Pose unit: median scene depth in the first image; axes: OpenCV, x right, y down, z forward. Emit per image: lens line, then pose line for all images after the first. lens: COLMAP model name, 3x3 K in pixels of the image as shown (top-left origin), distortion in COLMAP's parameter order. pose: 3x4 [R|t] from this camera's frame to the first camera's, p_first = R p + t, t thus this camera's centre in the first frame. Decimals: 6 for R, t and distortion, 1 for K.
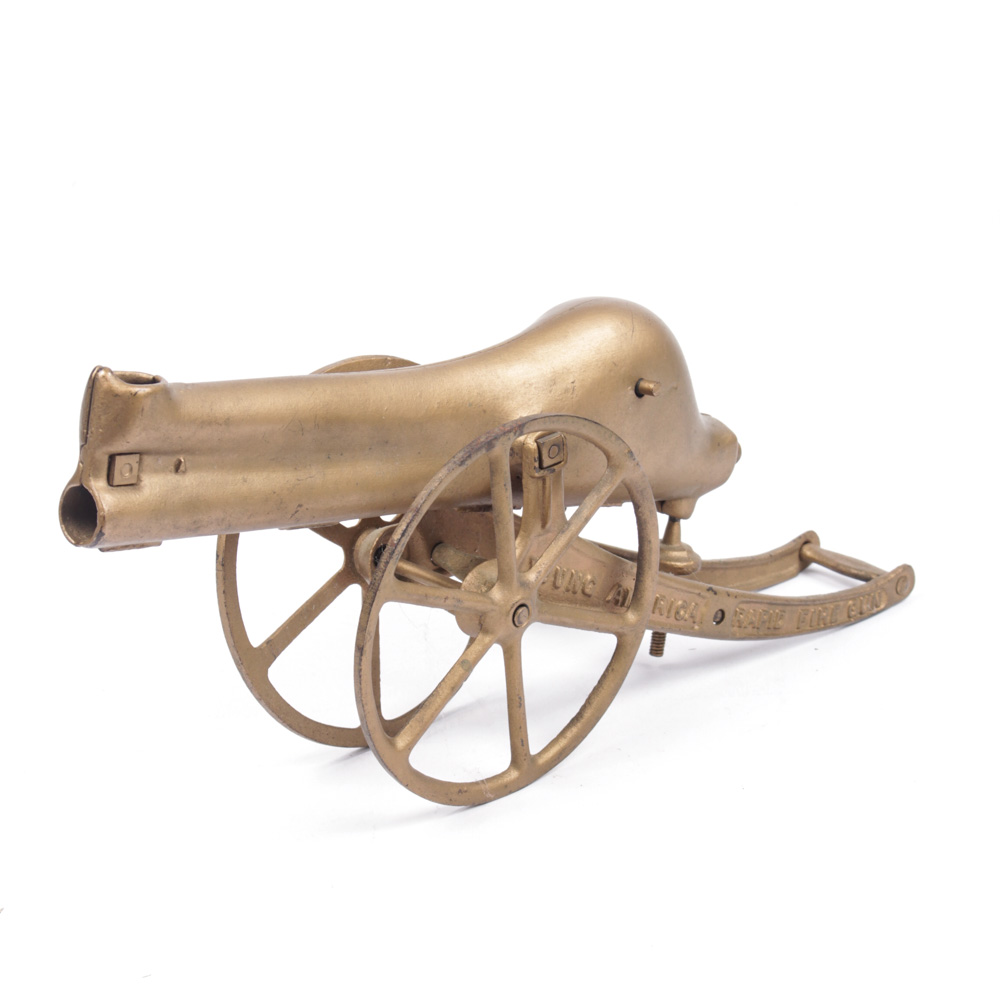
lens RADIAL K [[3158.2, 0, 502.2], [0, 3158.2, 501.8], [0, 0, 1]] dist [0.102337, 0.000000]
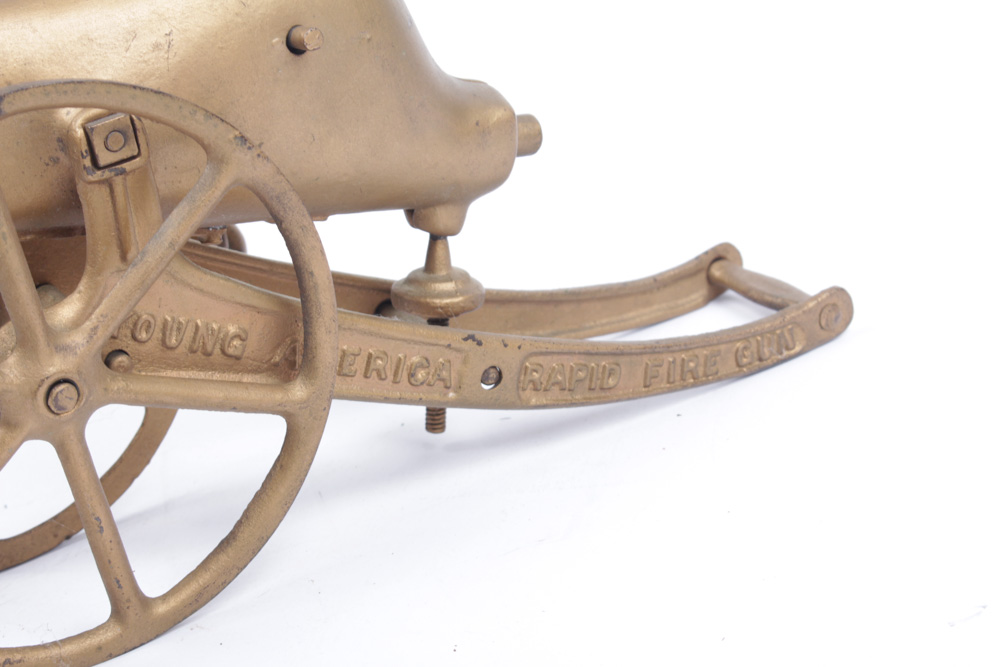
lens RADIAL K [[2343.4, 0, 500.6], [0, 2343.4, 329.9], [0, 0, 1]] dist [0.047914, 0.000000]
pose [[0.969294, -0.026019, -0.244524, 0.207590], [0.037557, 0.998384, 0.042643, 0.005099], [0.243019, -0.050517, 0.968705, 0.548959]]
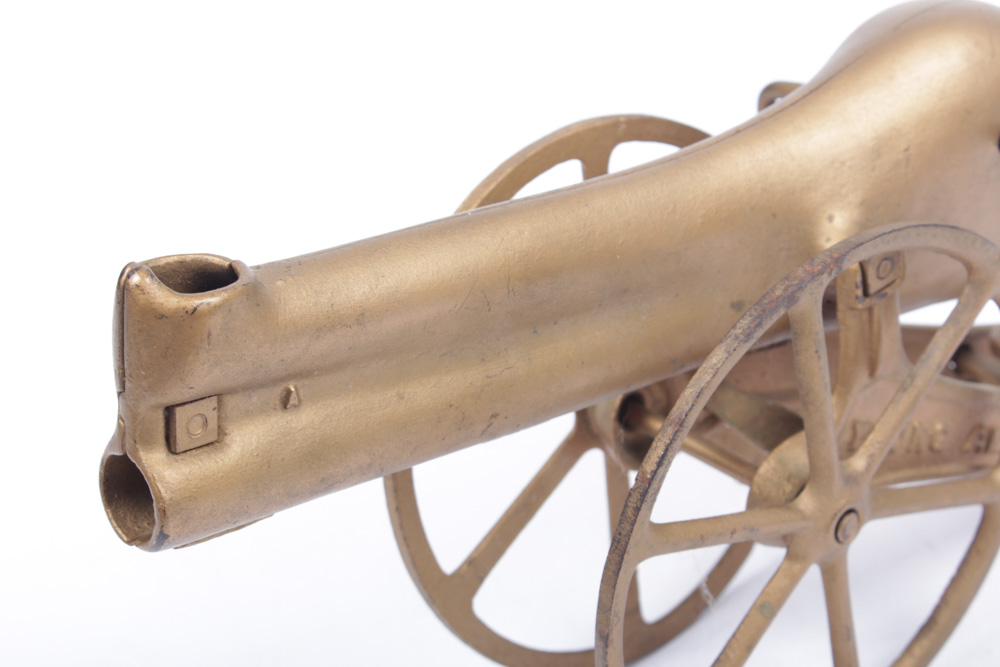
lens RADIAL K [[2343.4, 0, 498.2], [0, 2343.4, 338.6], [0, 0, 1]] dist [0.047914, 0.000000]
pose [[0.993083, -0.053679, -0.104430, -0.012777], [0.071606, 0.981725, 0.176318, -0.091568], [0.093057, -0.182577, 0.978778, 0.517033]]
